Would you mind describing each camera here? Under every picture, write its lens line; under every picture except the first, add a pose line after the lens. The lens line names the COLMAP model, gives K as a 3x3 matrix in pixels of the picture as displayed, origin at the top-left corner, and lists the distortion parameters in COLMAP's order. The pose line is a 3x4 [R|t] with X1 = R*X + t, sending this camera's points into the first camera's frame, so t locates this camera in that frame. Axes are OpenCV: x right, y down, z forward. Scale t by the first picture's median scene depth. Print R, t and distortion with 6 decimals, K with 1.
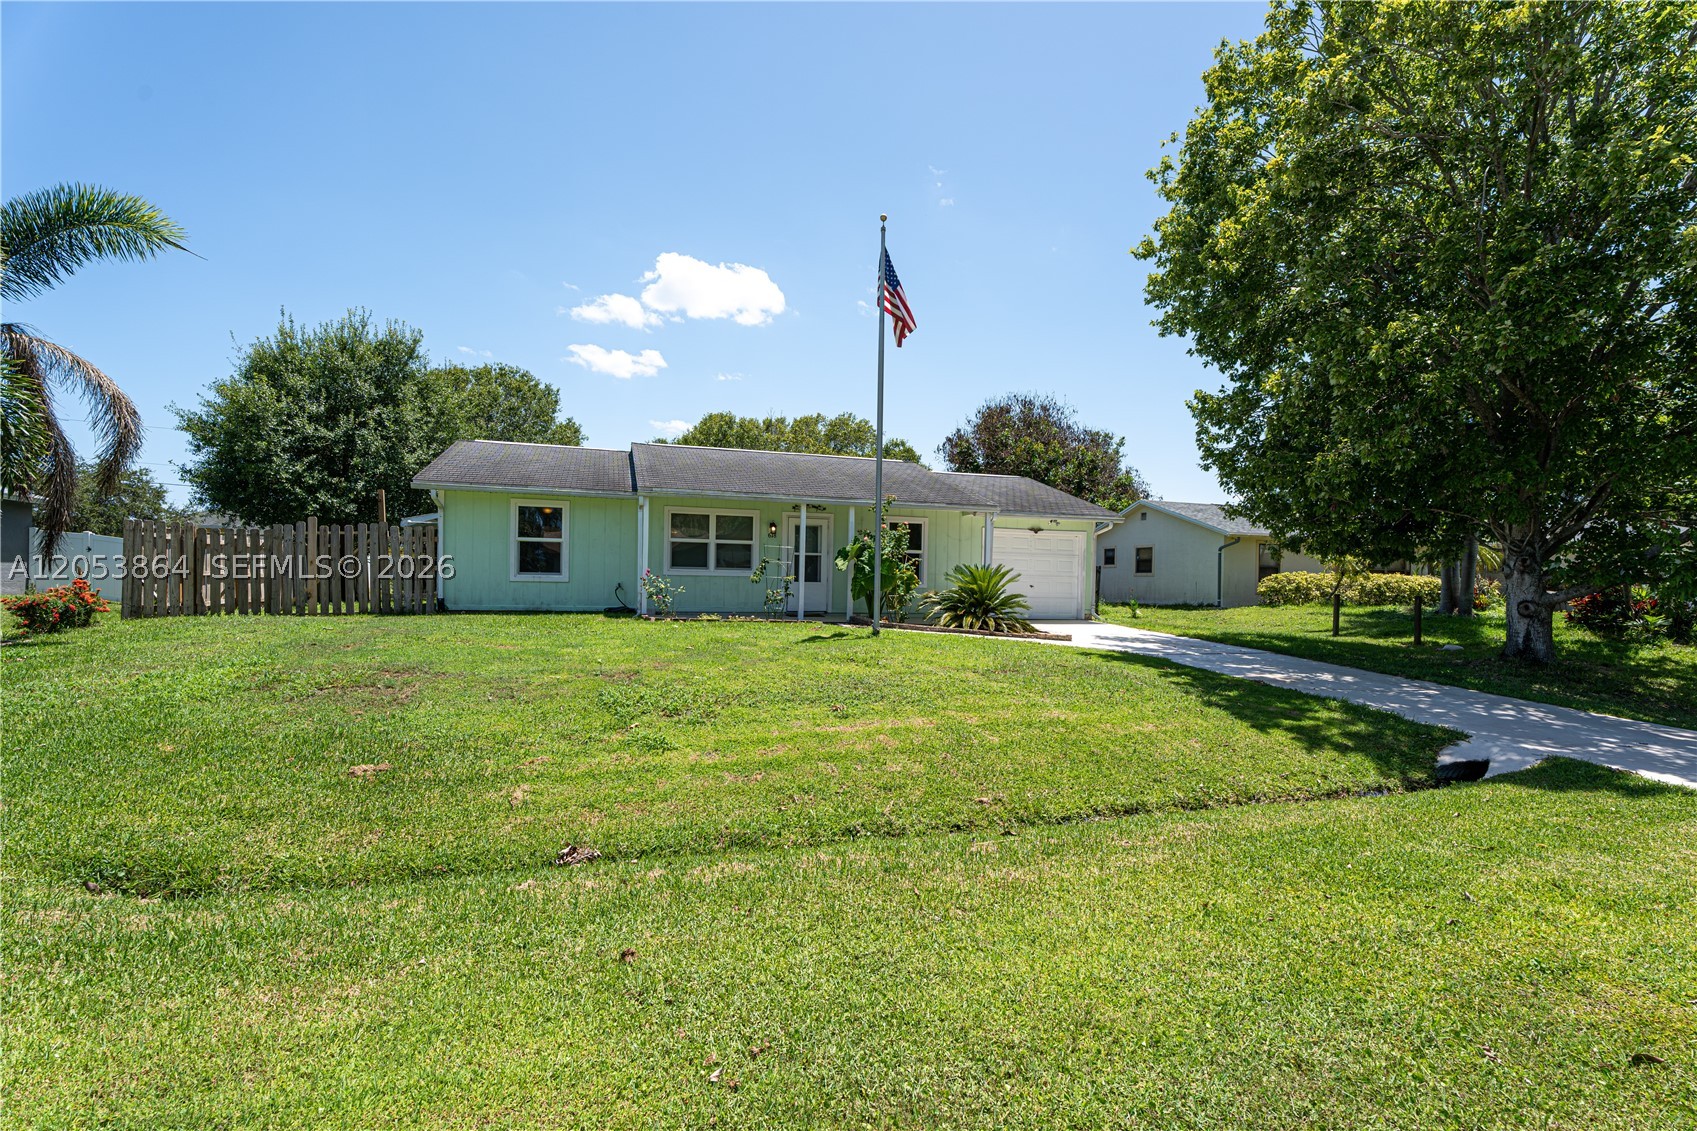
lens RADIAL K [[759.9, 0, 846.0], [0, 759.9, 589.4], [0, 0, 1]] dist [0.001296, -0.000066]
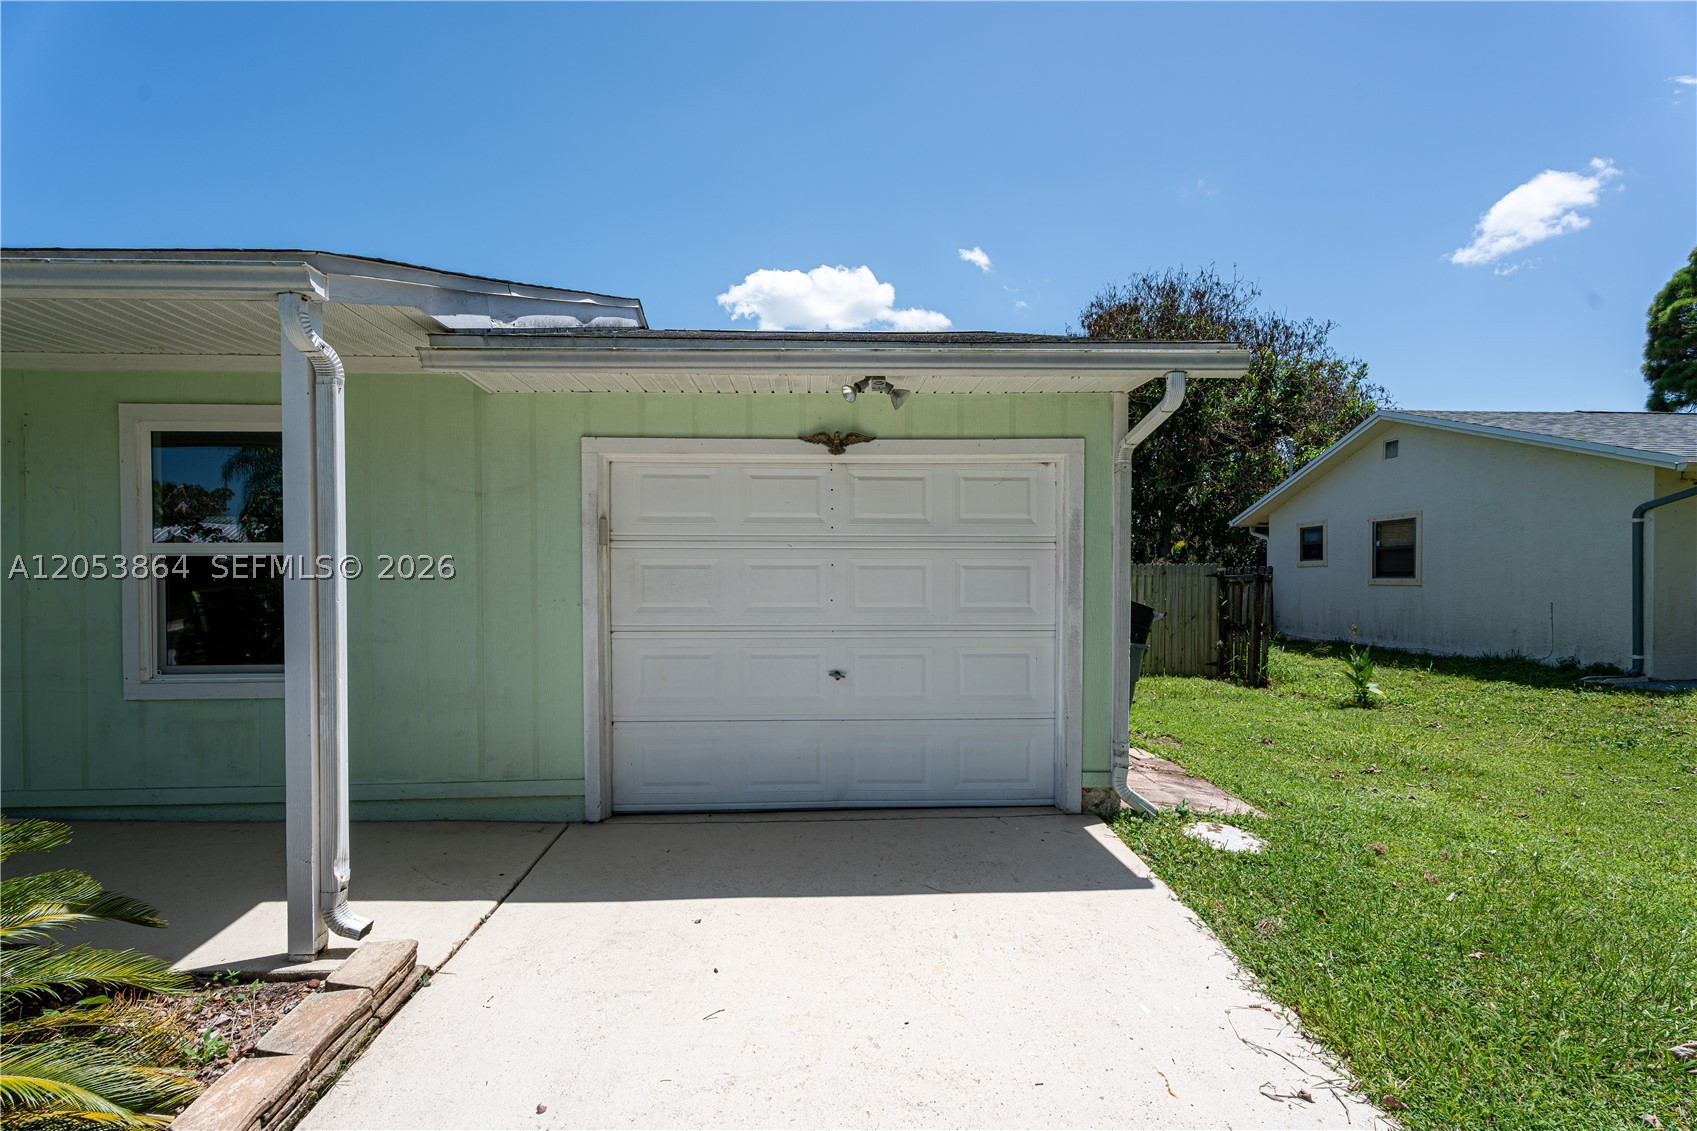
lens RADIAL K [[759.9, 0, 846.0], [0, 759.9, 589.4], [0, 0, 1]] dist [0.001296, -0.000066]
pose [[0.965205, -0.017510, -0.260908, 0.255189], [0.017532, 0.999844, -0.002247, -0.025241], [0.260907, -0.002406, 0.965361, 0.626395]]
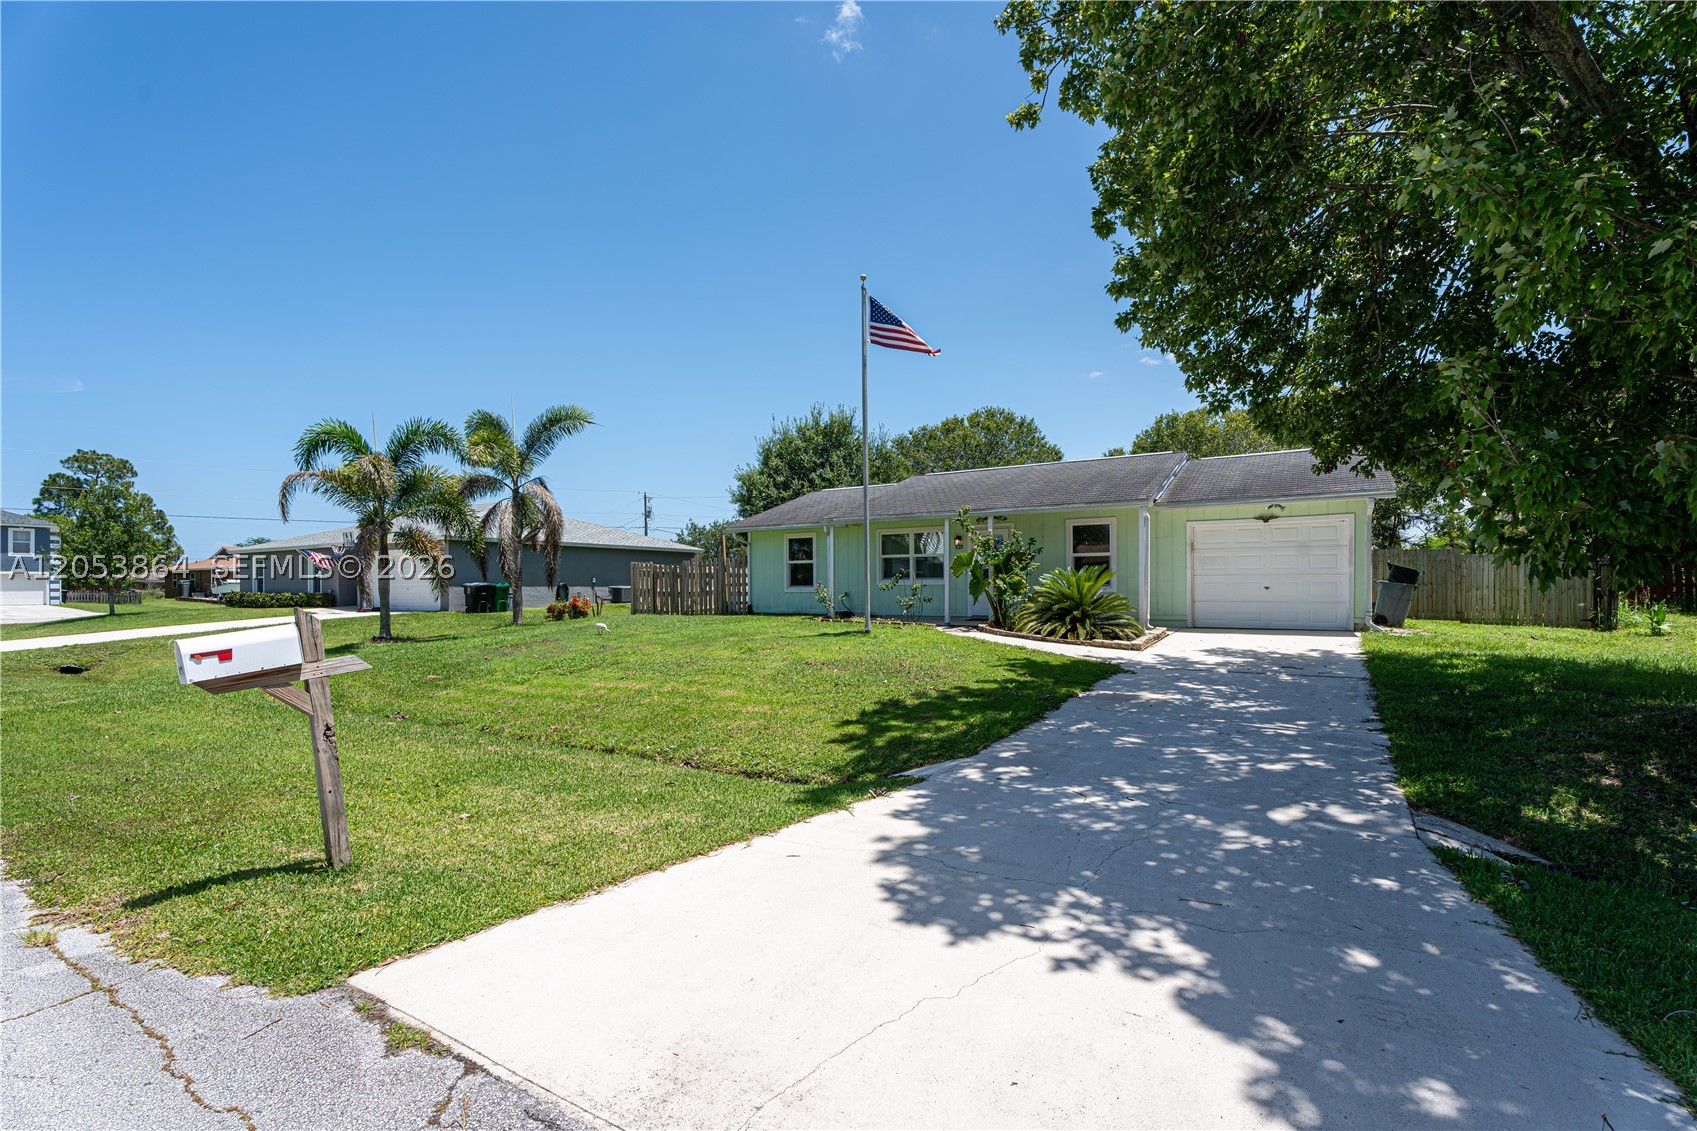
lens RADIAL K [[759.9, 0, 846.0], [0, 759.9, 589.4], [0, 0, 1]] dist [0.001296, -0.000066]
pose [[0.654189, -0.019674, -0.756075, 0.461190], [0.008904, 0.999793, -0.018312, 0.006989], [0.756279, 0.005247, 0.654228, 0.107735]]
